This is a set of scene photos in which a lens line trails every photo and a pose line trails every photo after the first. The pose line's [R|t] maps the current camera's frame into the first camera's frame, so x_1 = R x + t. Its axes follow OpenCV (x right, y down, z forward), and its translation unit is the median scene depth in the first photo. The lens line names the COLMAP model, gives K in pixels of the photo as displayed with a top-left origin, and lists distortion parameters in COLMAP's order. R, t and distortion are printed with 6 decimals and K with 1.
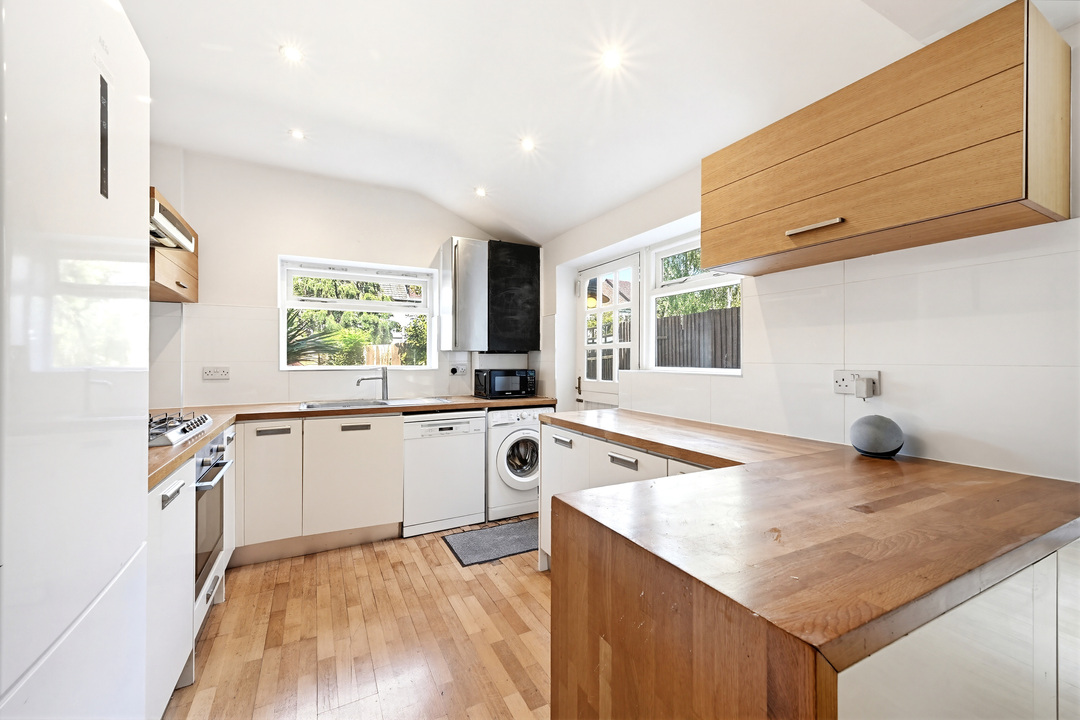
lens RADIAL K [[427.6, 0, 533.3], [0, 427.6, 357.5], [0, 0, 1]] dist [-0.007906, 0.000901]
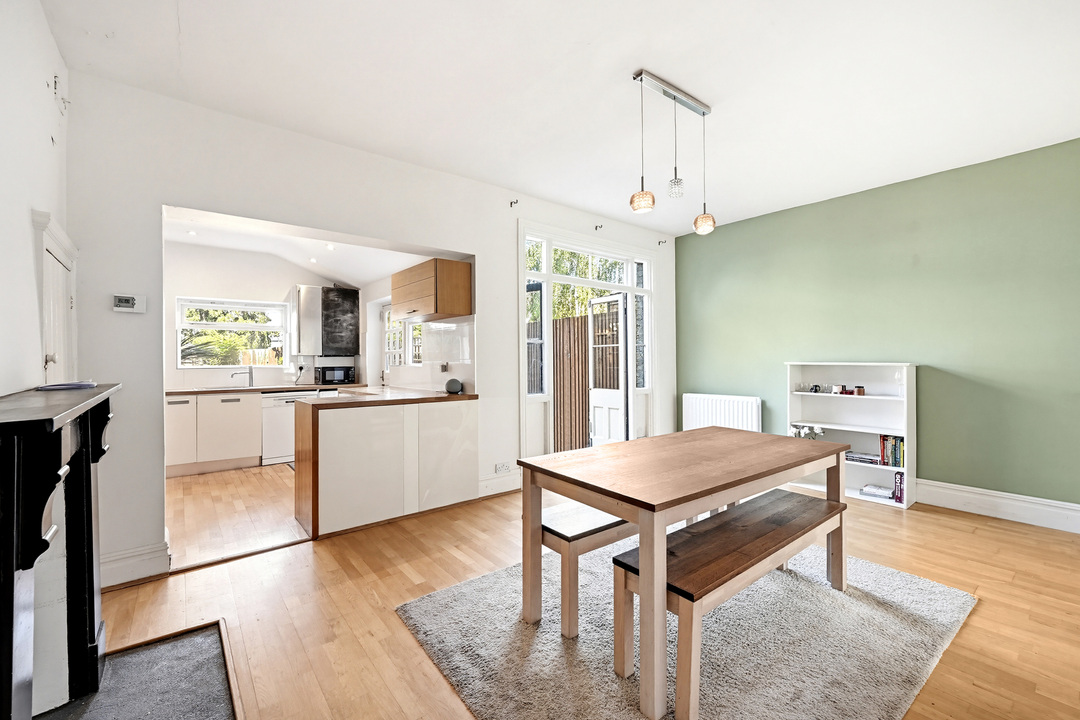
lens RADIAL K [[461.0, 0, 545.1], [0, 461.0, 358.5], [0, 0, 1]] dist [-0.002355, -0.000255]
pose [[0.979374, -0.009239, 0.201844, 0.360814], [0.009759, 0.999951, -0.001580, 0.007619], [-0.201820, 0.003517, 0.979416, -0.858378]]
